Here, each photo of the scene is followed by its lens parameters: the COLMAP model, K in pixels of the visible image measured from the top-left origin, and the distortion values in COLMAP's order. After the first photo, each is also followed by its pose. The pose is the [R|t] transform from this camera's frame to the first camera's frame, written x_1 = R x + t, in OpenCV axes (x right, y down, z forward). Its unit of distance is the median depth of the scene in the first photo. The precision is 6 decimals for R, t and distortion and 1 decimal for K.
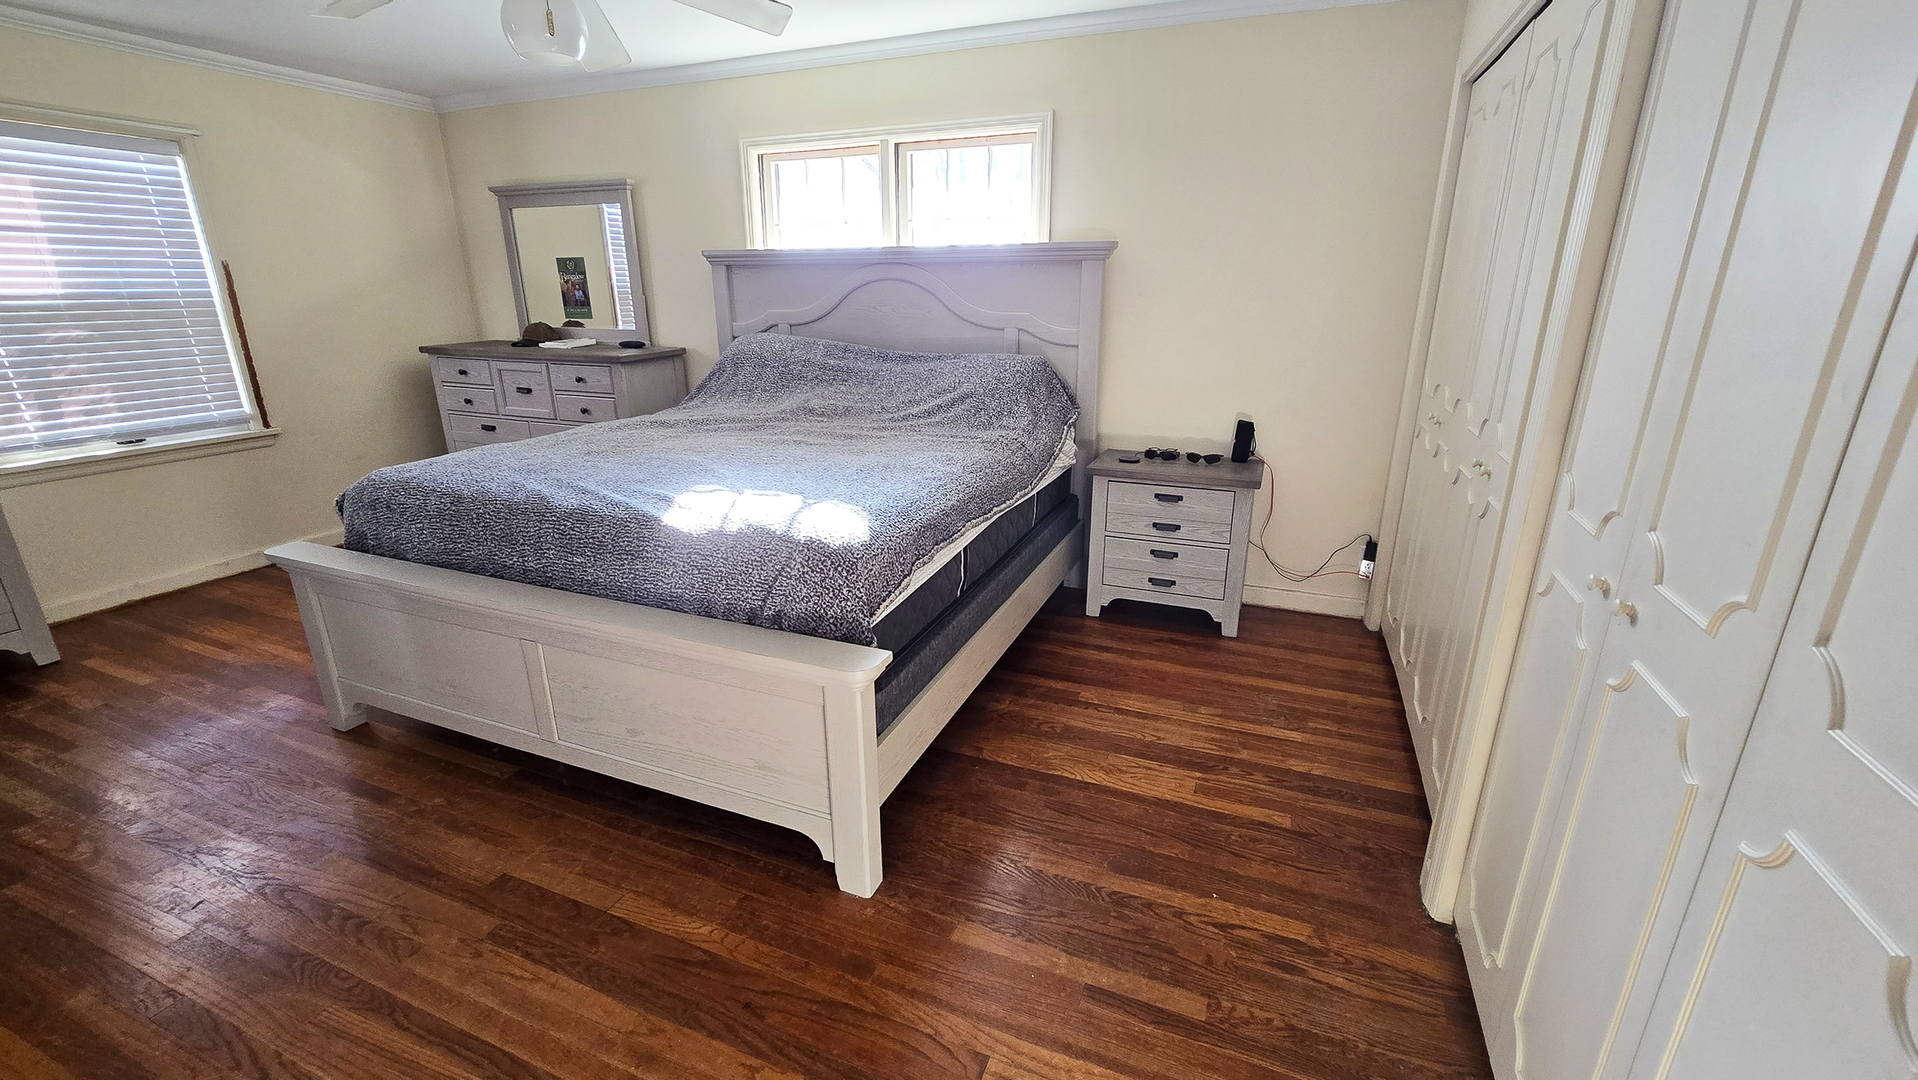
lens RADIAL K [[786.6, 0, 959.0], [0, 786.6, 540.0], [0, 0, 1]] dist [-0.007287, -0.000727]
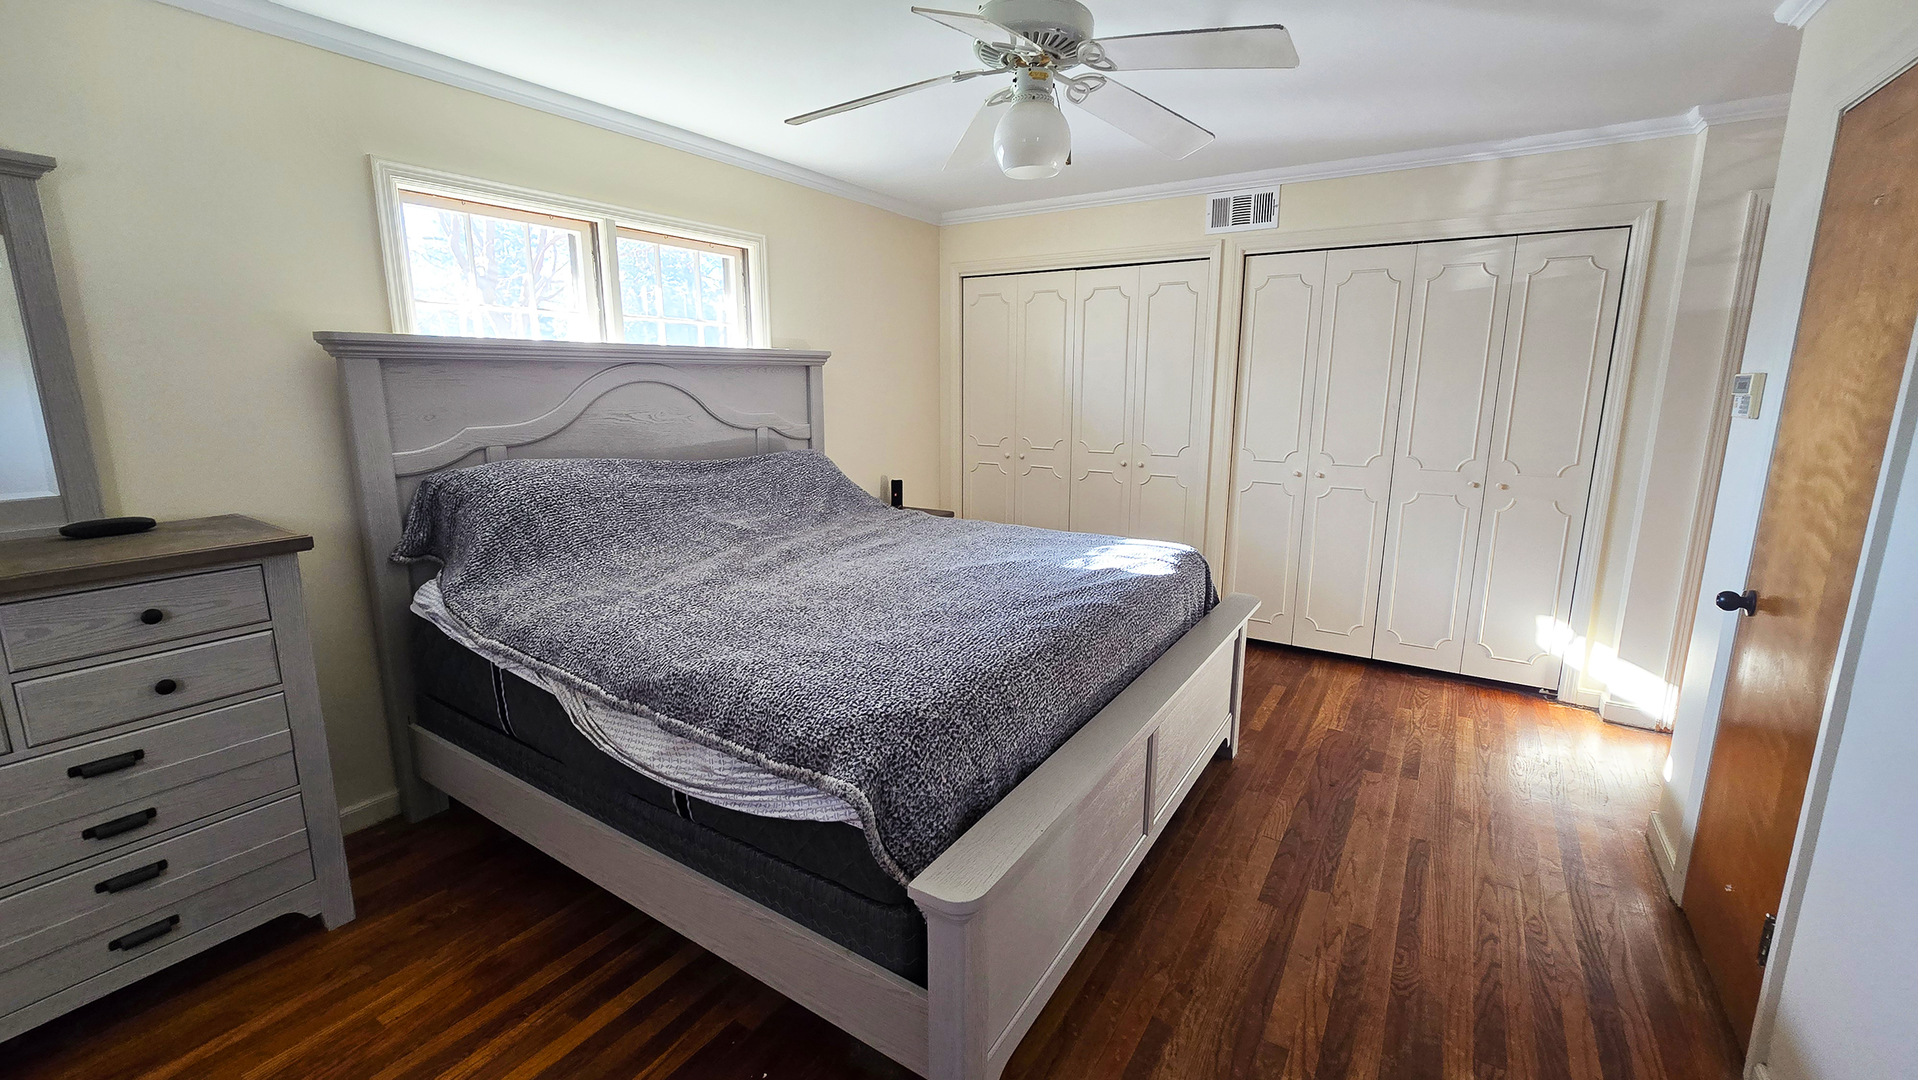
lens RADIAL K [[786.6, 0, 959.0], [0, 786.6, 540.0], [0, 0, 1]] dist [-0.007287, -0.000727]
pose [[0.174697, -0.194121, 0.965297, -1.217003], [0.303503, 0.943253, 0.134761, -0.253428], [-0.936679, 0.269428, 0.223699, 0.750583]]
